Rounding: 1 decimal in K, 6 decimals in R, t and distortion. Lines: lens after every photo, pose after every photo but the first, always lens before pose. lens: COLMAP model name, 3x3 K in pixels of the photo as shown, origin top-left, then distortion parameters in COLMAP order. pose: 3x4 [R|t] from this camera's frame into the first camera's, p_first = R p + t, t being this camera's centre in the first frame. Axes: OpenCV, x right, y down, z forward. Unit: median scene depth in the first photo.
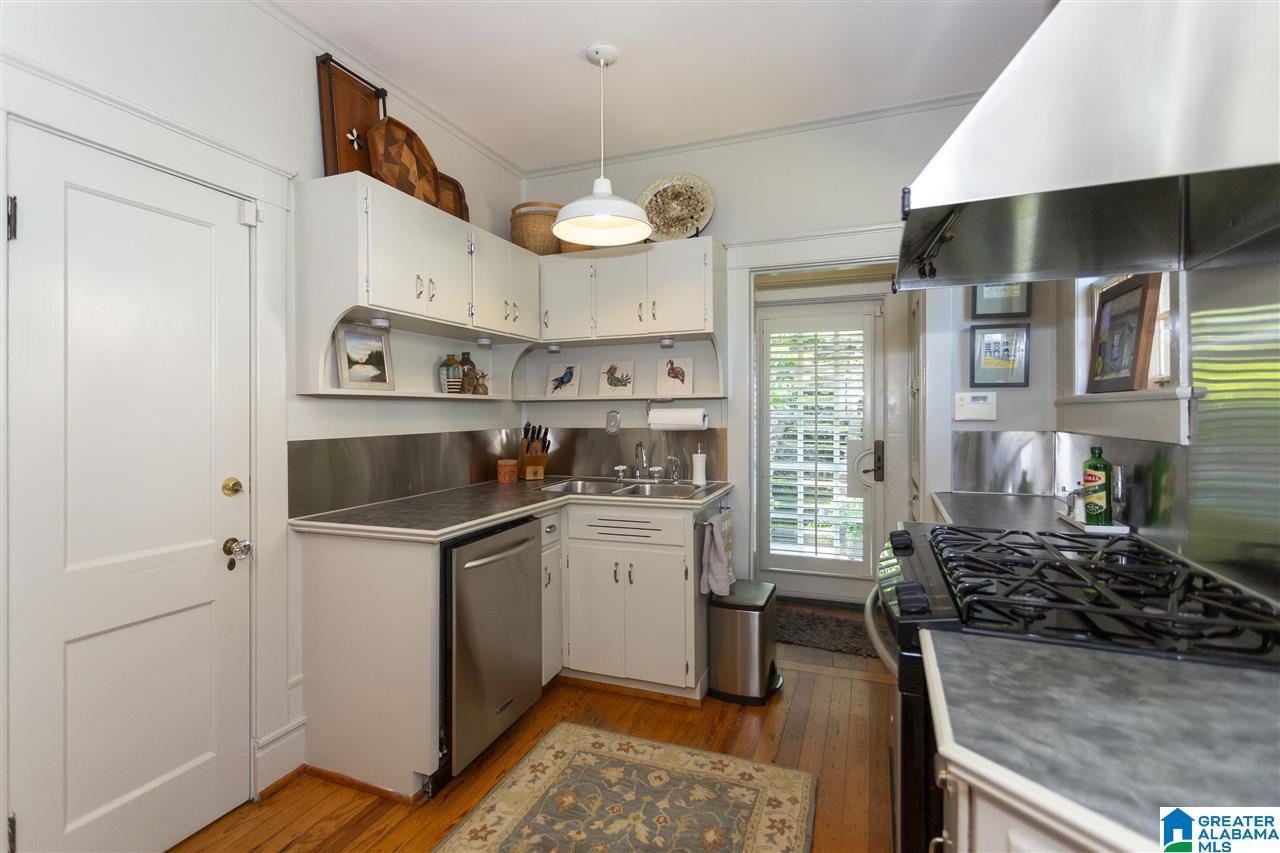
lens RADIAL K [[608.6, 0, 626.2], [0, 608.6, 413.2], [0, 0, 1]] dist [0.004623, -0.001252]
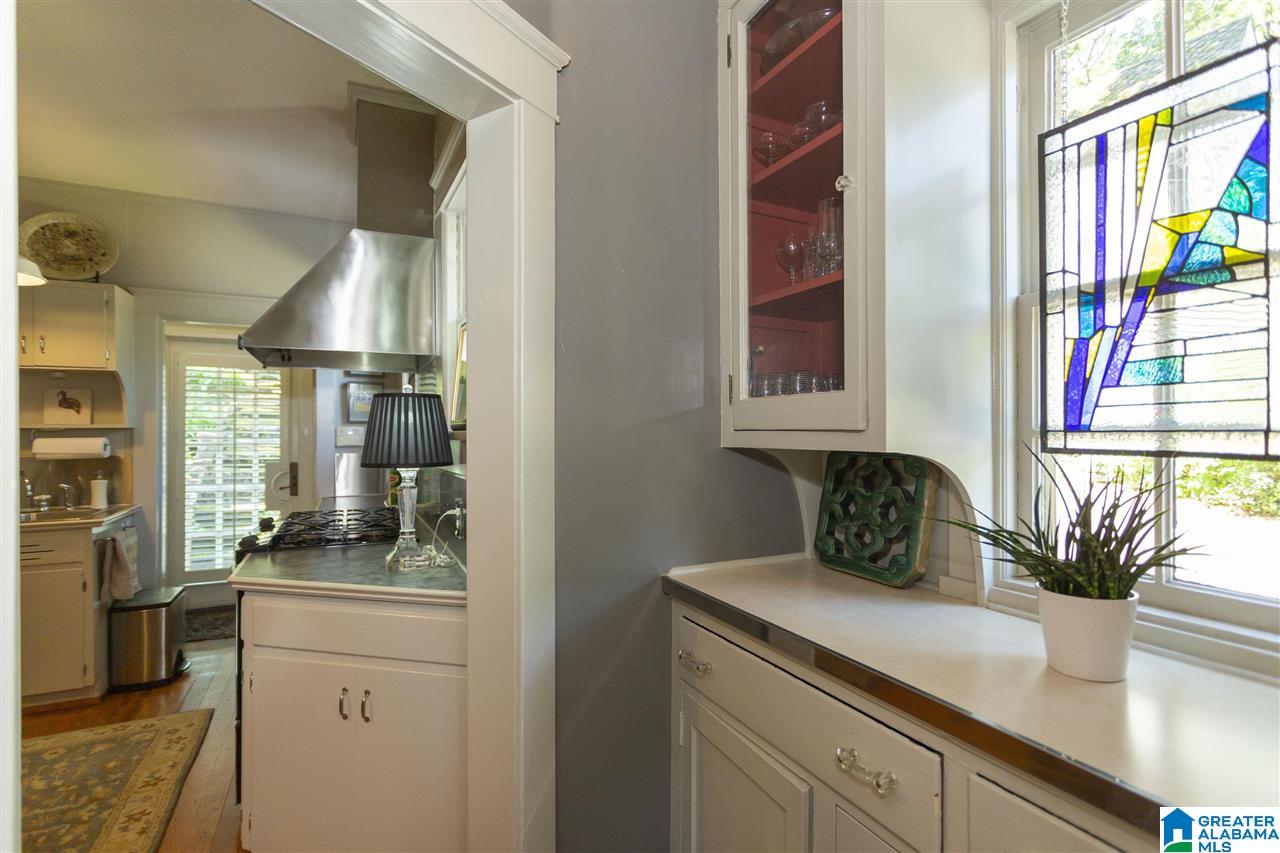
lens RADIAL K [[608.6, 0, 636.5], [0, 608.6, 433.3], [0, 0, 1]] dist [0.004623, -0.001252]
pose [[0.662779, 0.002643, 0.748811, -0.067394], [-0.000359, 0.999995, -0.003212, -0.014959], [-0.748815, 0.001860, 0.662776, -0.490552]]
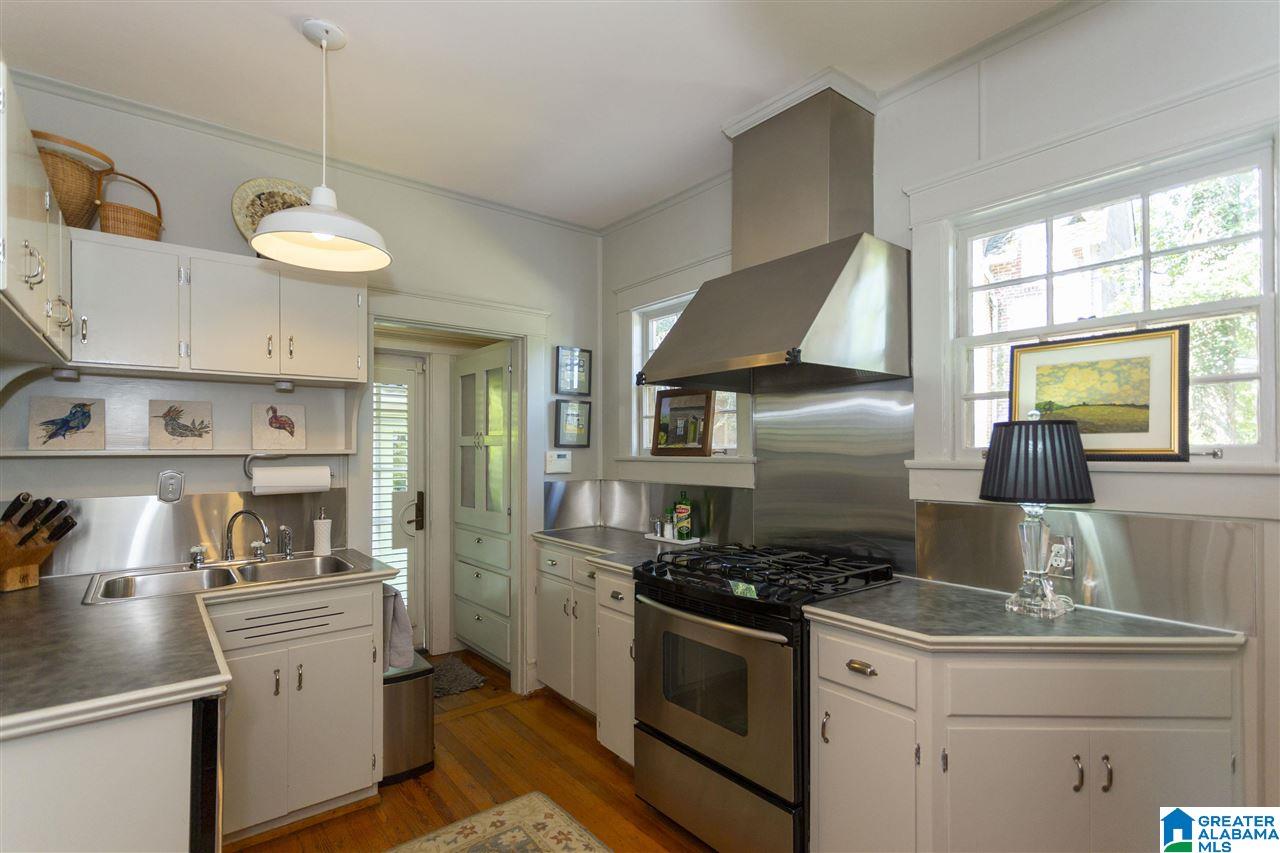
lens RADIAL K [[608.6, 0, 660.5], [0, 608.6, 447.8], [0, 0, 1]] dist [0.004623, -0.001252]
pose [[0.486230, 0.009134, 0.873783, -0.455562], [0.001137, 0.999938, -0.011086, -0.027463], [-0.873830, 0.006384, 0.486189, 0.191865]]
